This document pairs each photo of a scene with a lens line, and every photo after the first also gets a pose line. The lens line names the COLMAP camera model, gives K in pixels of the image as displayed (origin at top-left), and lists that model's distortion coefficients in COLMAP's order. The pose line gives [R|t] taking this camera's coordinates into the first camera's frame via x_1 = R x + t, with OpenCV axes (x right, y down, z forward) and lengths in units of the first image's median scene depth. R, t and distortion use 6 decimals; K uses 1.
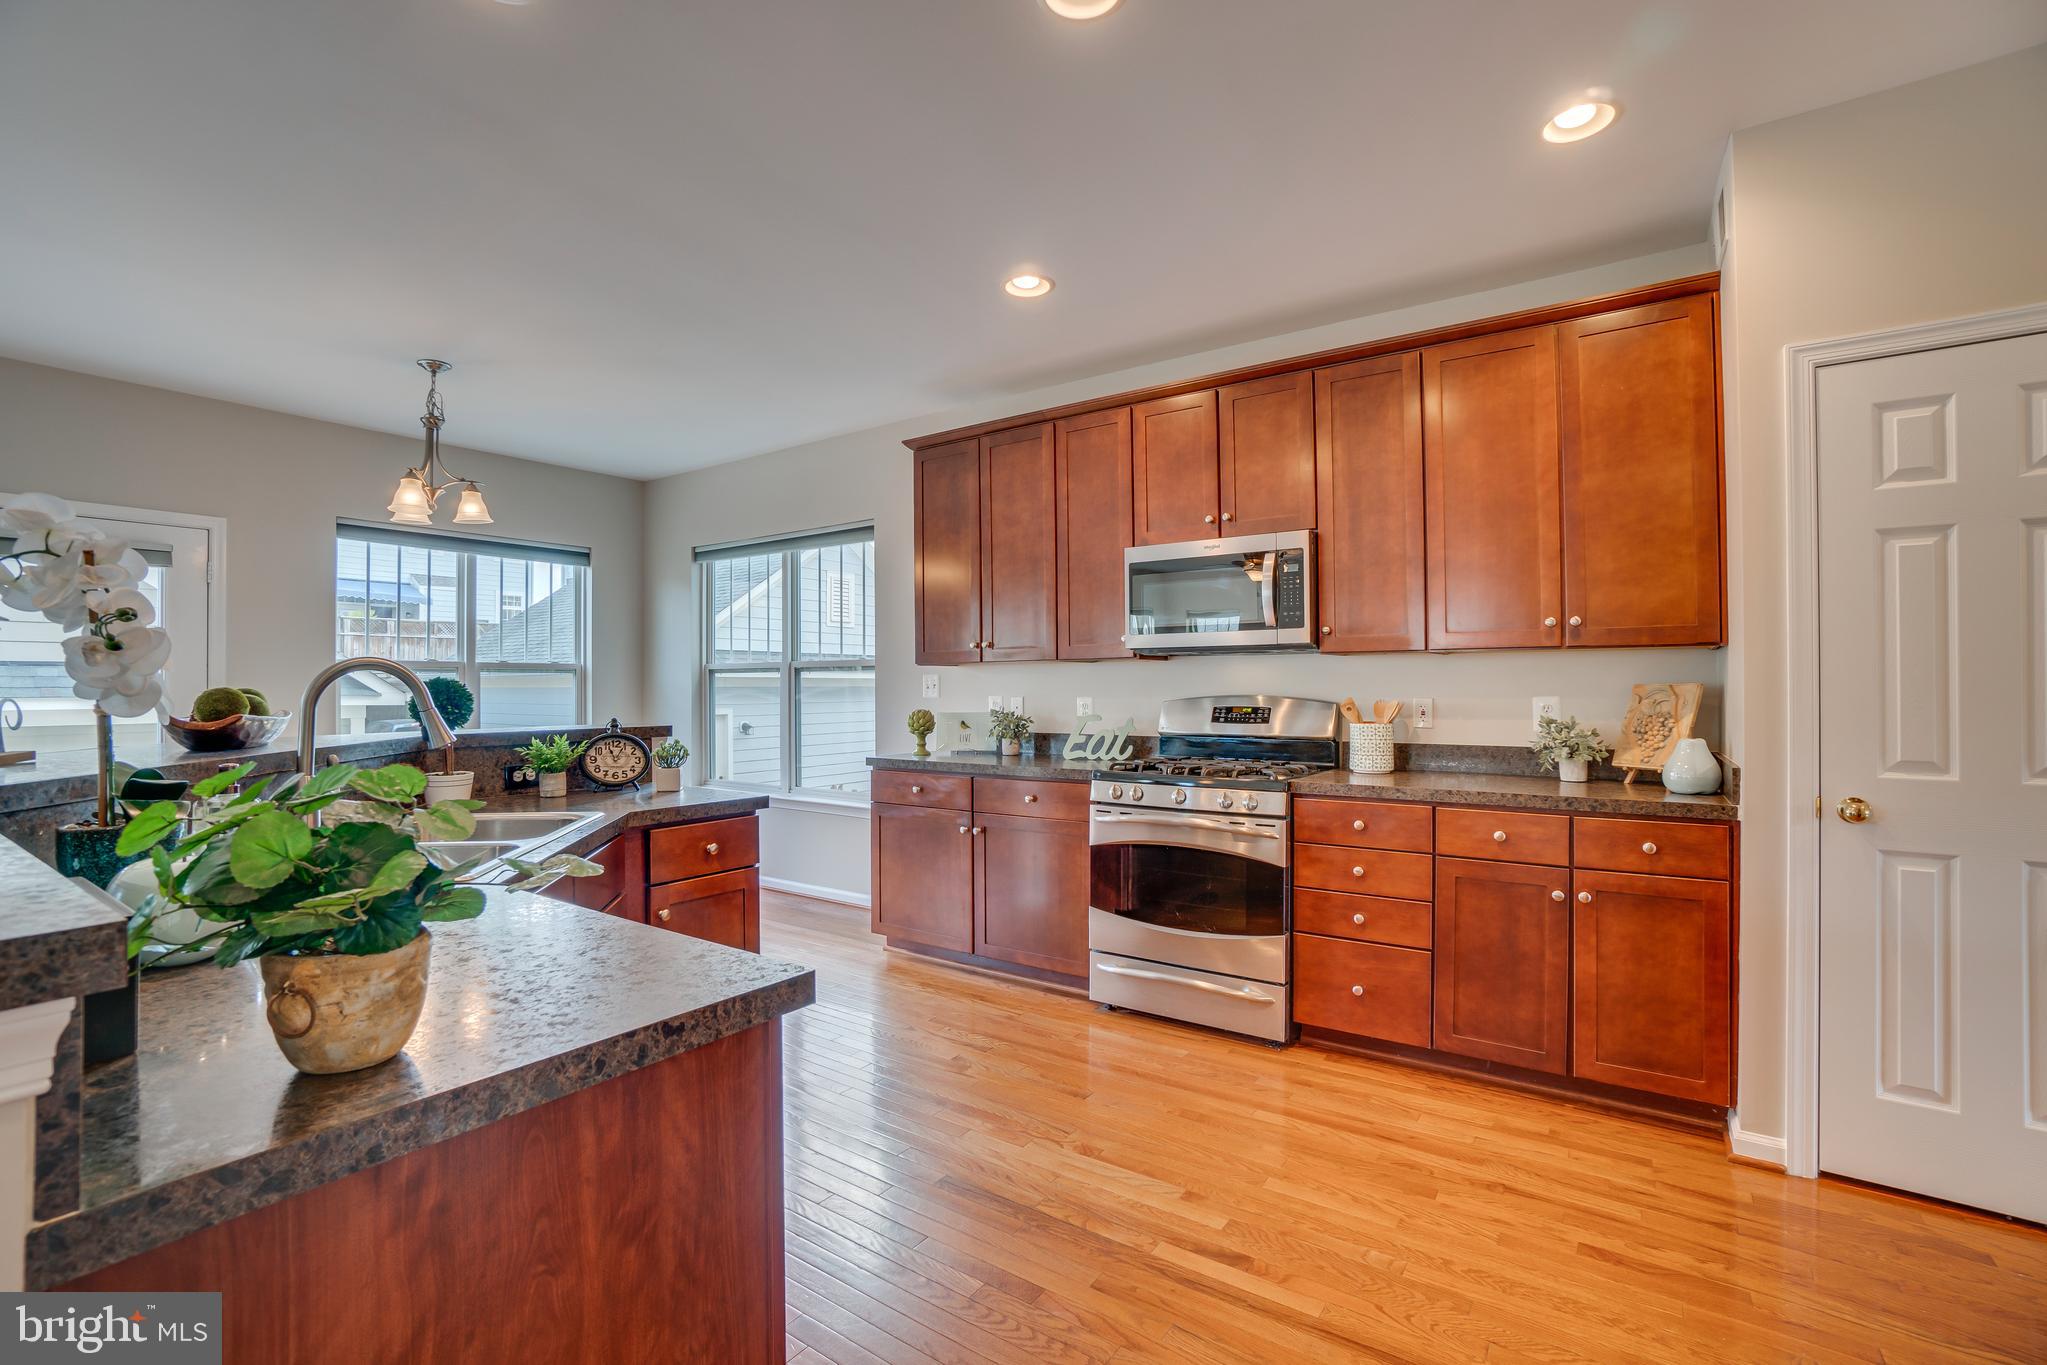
lens RADIAL K [[913.3, 0, 1018.0], [0, 913.3, 682.7], [0, 0, 1]] dist [-0.037898, 0.001139]
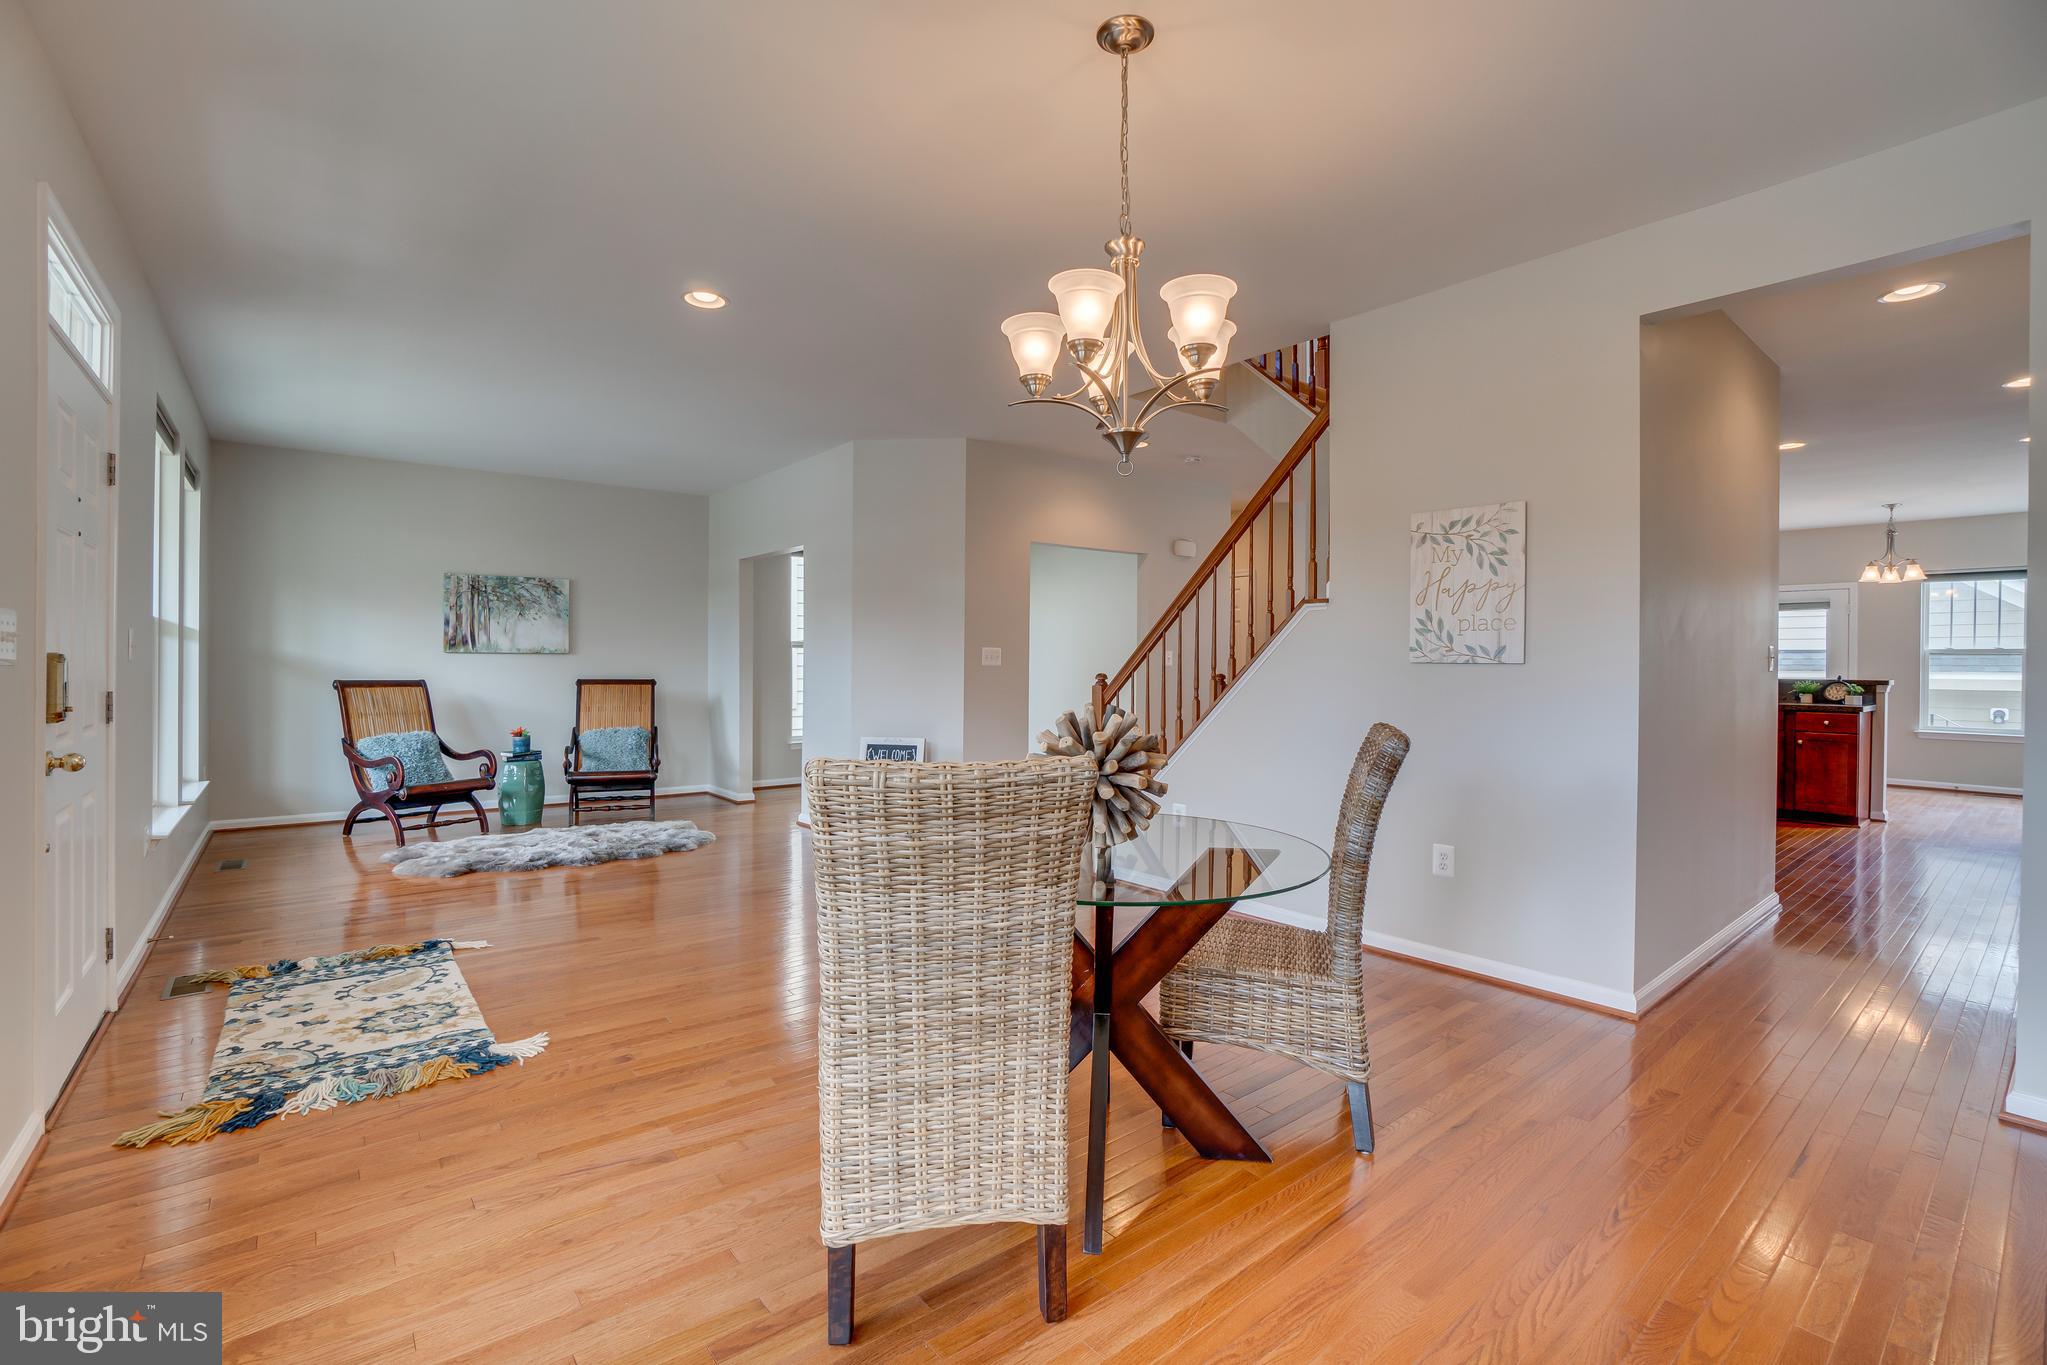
lens RADIAL K [[889.9, 0, 978.3], [0, 889.9, 664.3], [0, 0, 1]] dist [-0.027511, 0.003359]
pose [[-0.294633, 0.007158, -0.955584, 1.838659], [-0.004977, 0.999947, 0.009024, -0.000140], [0.955597, 0.007414, -0.294582, -0.406748]]
